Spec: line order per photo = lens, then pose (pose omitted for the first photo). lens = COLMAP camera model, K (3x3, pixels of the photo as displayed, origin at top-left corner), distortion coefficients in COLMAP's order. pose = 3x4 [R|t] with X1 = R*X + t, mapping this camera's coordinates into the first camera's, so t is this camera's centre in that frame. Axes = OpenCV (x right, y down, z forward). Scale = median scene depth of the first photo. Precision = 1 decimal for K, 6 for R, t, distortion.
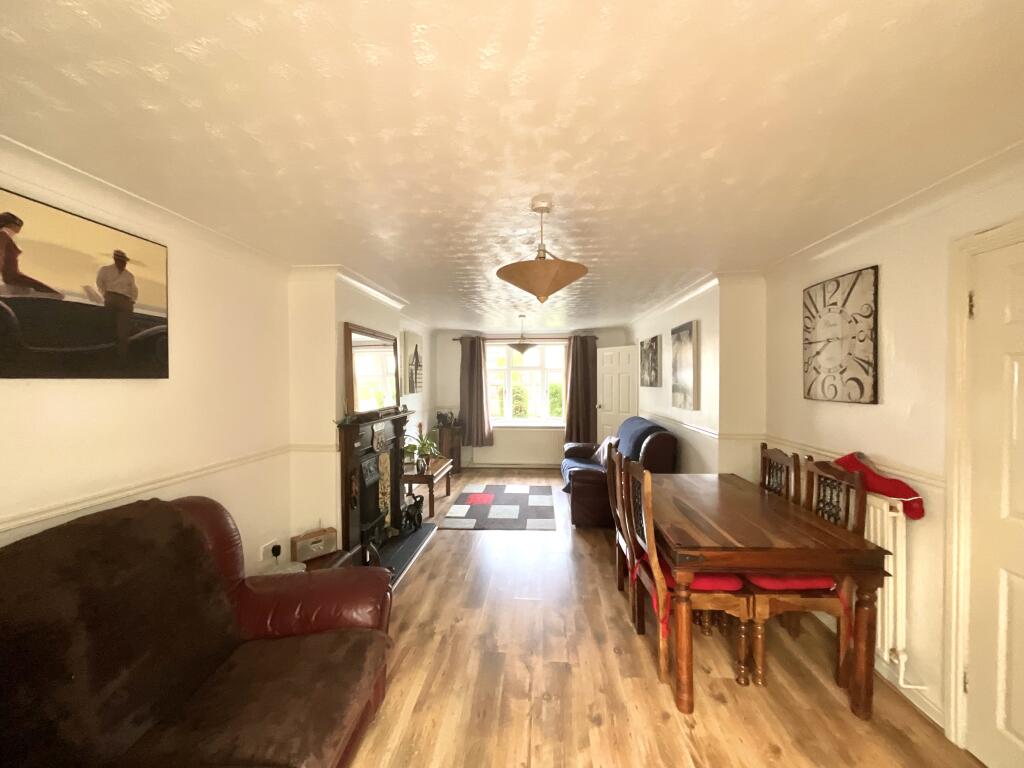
lens RADIAL K [[412.1, 0, 510.2], [0, 412.1, 384.1], [0, 0, 1]] dist [0.000116, -0.000260]
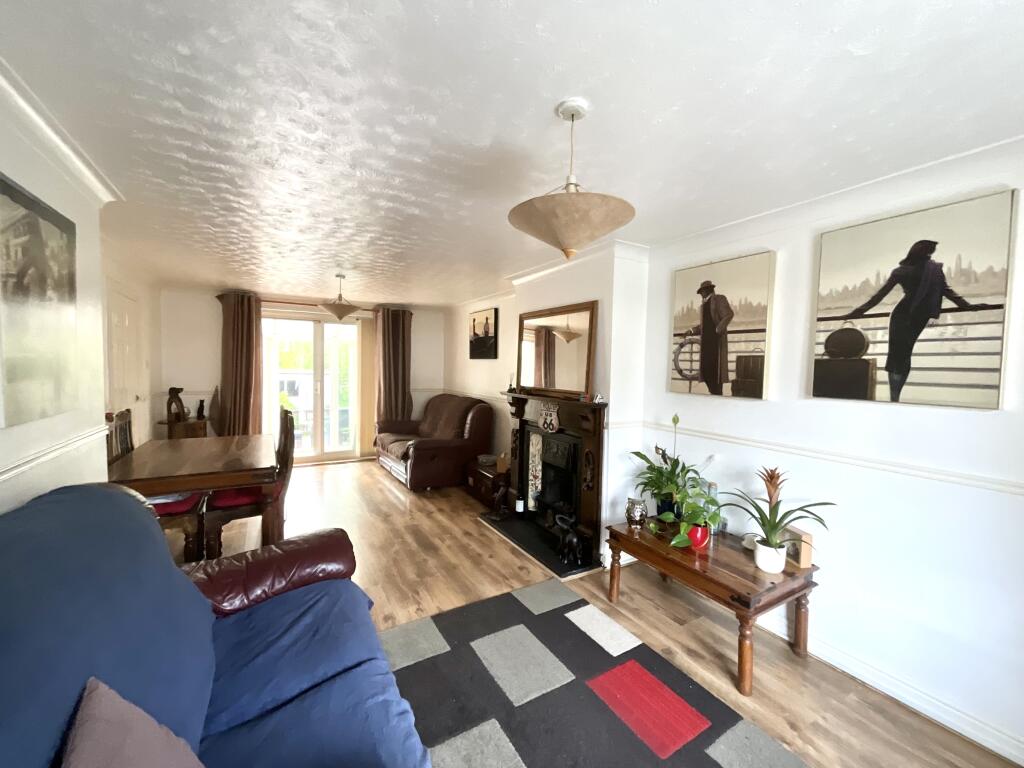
lens RADIAL K [[423.3, 0, 521.2], [0, 423.3, 382.9], [0, 0, 1]] dist [-0.001042, 0.000040]
pose [[-0.815627, 0.015957, -0.578358, 0.202362], [-0.020773, 0.998167, 0.056835, -0.005669], [0.578205, 0.058370, -0.813801, 1.155522]]
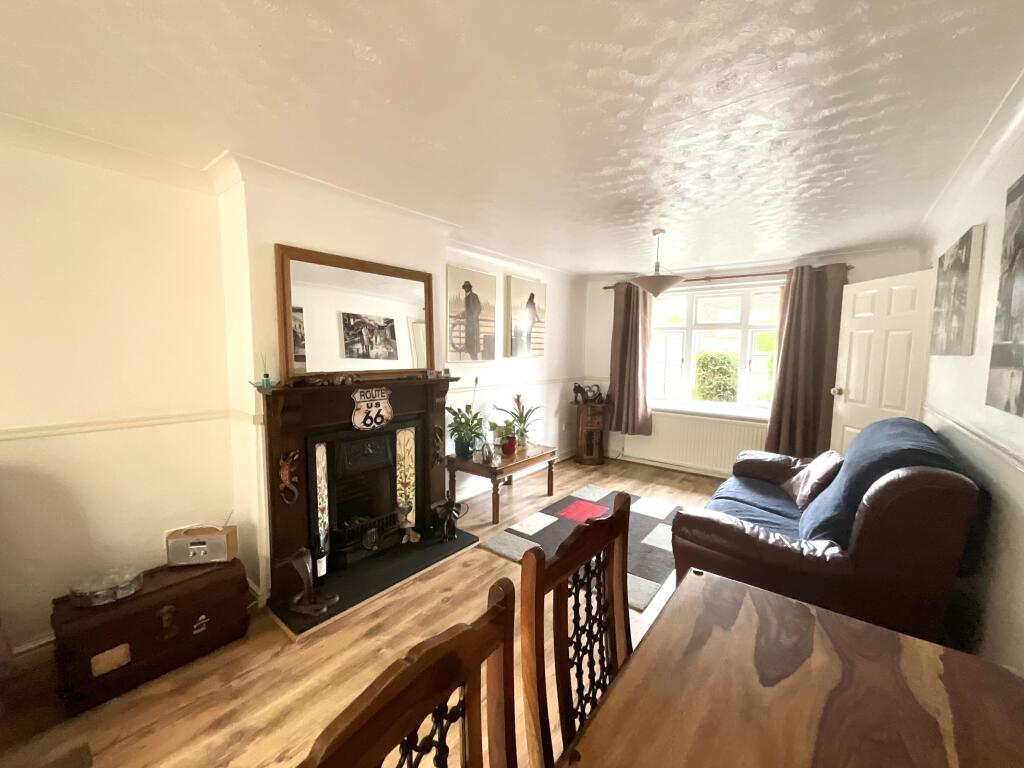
lens RADIAL K [[412.1, 0, 510.2], [0, 412.1, 384.1], [0, 0, 1]] dist [0.000116, -0.000260]
pose [[0.827763, 0.063958, -0.557420, 0.188089], [-0.023180, 0.996532, 0.079919, 0.012715], [0.560598, -0.053233, 0.826375, 0.350185]]
